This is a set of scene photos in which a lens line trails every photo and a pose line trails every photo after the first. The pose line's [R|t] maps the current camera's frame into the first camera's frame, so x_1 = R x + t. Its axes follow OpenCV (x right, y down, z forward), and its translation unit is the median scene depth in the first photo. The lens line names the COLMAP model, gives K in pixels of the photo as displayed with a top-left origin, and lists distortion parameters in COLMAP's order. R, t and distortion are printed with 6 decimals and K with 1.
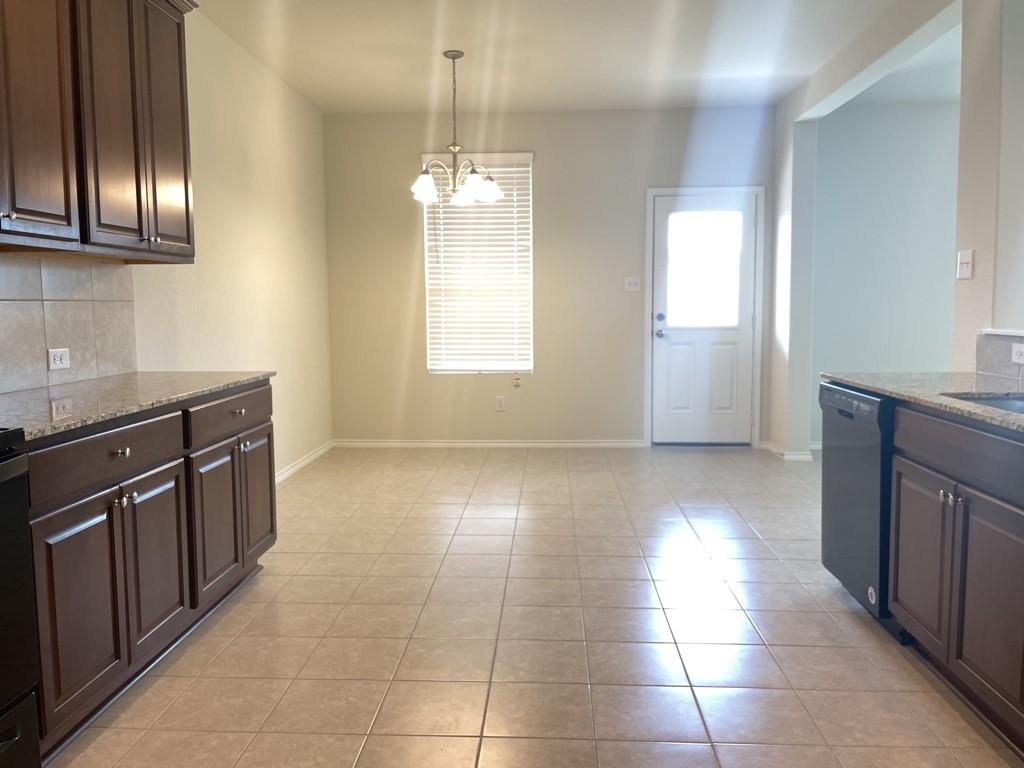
lens RADIAL K [[783.4, 0, 510.5], [0, 783.4, 373.9], [0, 0, 1]] dist [0.061305, -0.084540]
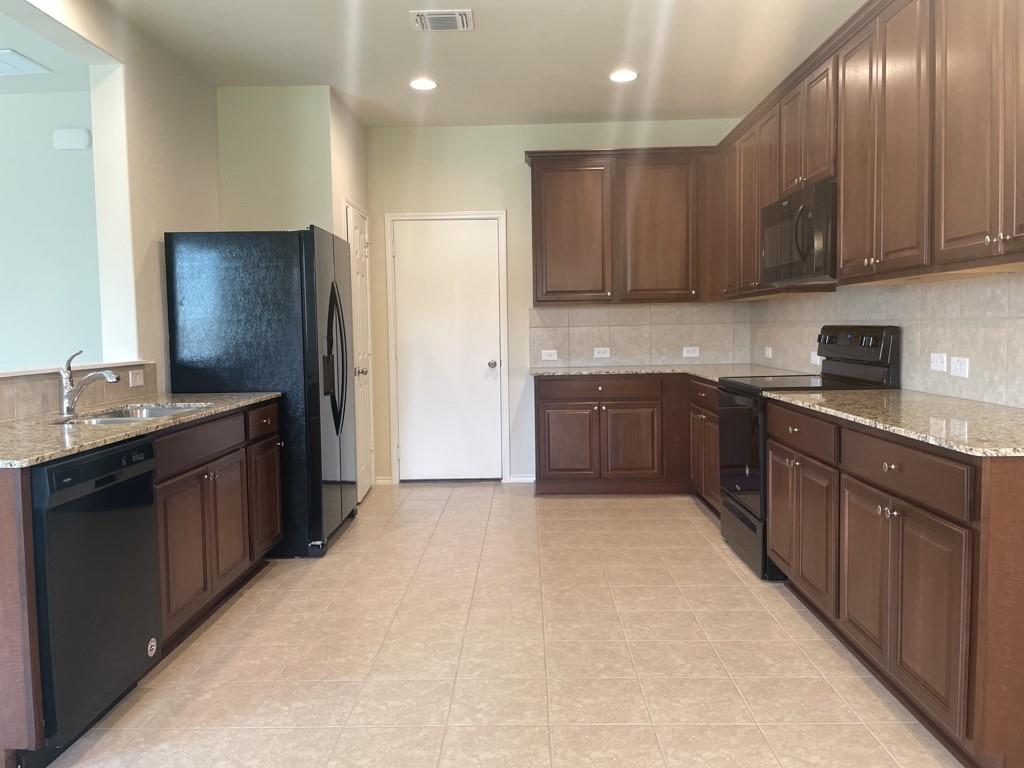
lens RADIAL K [[783.4, 0, 510.0], [0, 783.4, 383.4], [0, 0, 1]] dist [0.061305, -0.084540]
pose [[-0.999303, 0.025069, -0.027665, 0.052188], [0.020348, 0.987005, 0.159397, -0.204484], [0.031301, 0.158723, -0.986827, 2.209214]]
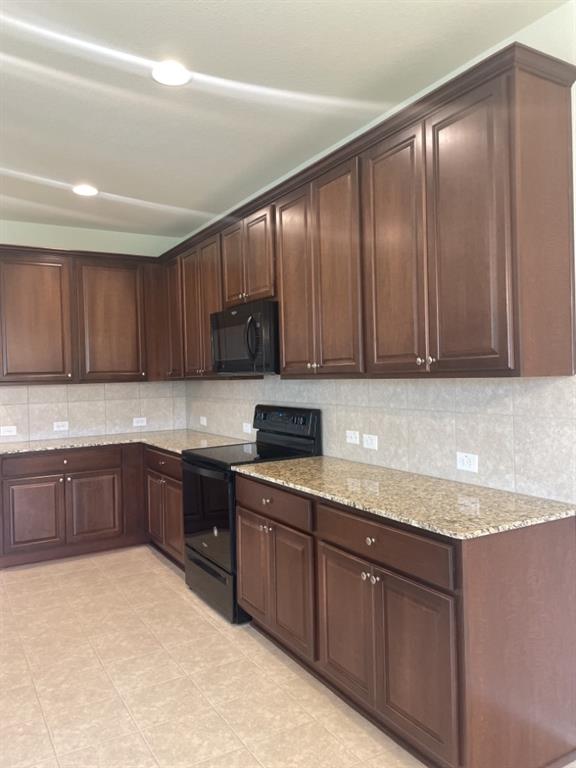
lens RADIAL K [[587.5, 0, 292.6], [0, 587.5, 377.5], [0, 0, 1]] dist [0.061305, -0.084540]
pose [[-0.833355, 0.028741, -0.551991, 0.155238], [-0.021109, 0.996264, 0.083742, -0.261724], [0.552335, 0.081439, -0.829634, 1.942885]]
